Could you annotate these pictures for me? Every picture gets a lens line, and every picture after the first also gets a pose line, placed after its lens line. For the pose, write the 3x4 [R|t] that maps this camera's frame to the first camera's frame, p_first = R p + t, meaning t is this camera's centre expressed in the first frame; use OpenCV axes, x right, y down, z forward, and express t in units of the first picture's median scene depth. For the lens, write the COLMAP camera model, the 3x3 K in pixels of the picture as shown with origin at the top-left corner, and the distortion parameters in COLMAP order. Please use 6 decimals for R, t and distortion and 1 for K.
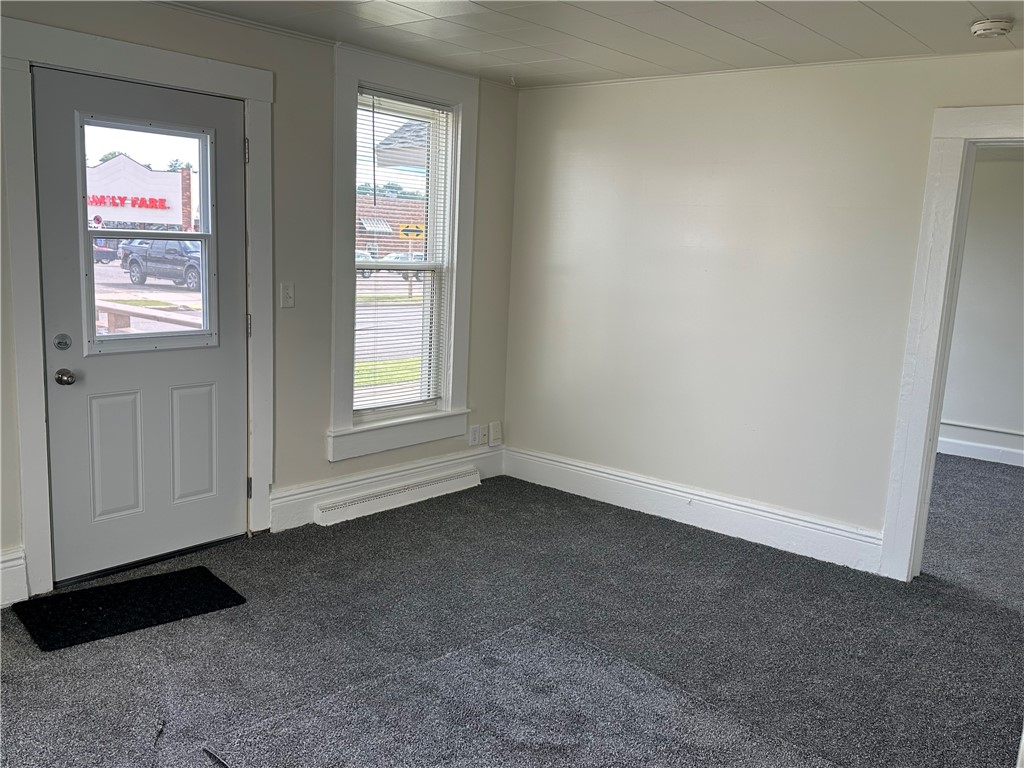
lens RADIAL K [[886.8, 0, 512.0], [0, 886.8, 384.0], [0, 0, 1]] dist [0.001549, -0.006970]
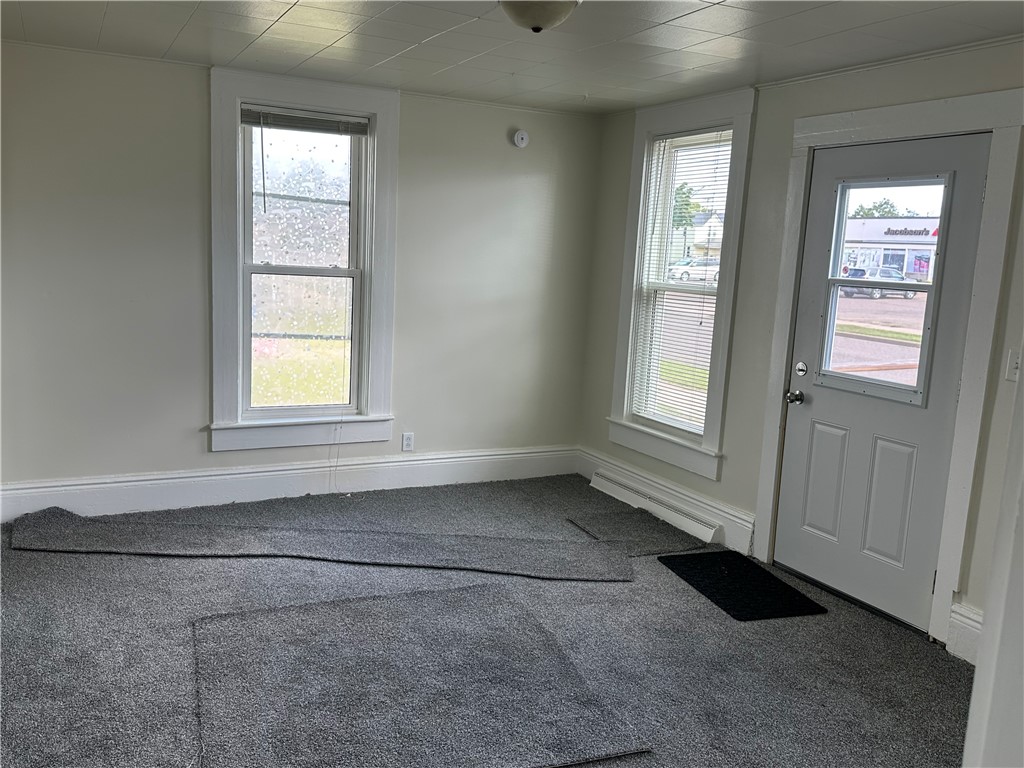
lens RADIAL K [[886.8, 0, 512.0], [0, 886.8, 384.0], [0, 0, 1]] dist [0.001549, -0.006970]
pose [[-0.392045, 0.069752, -0.917298, 0.681893], [-0.228511, 0.958486, 0.170547, -0.127110], [0.891114, 0.276475, -0.359830, 0.966536]]
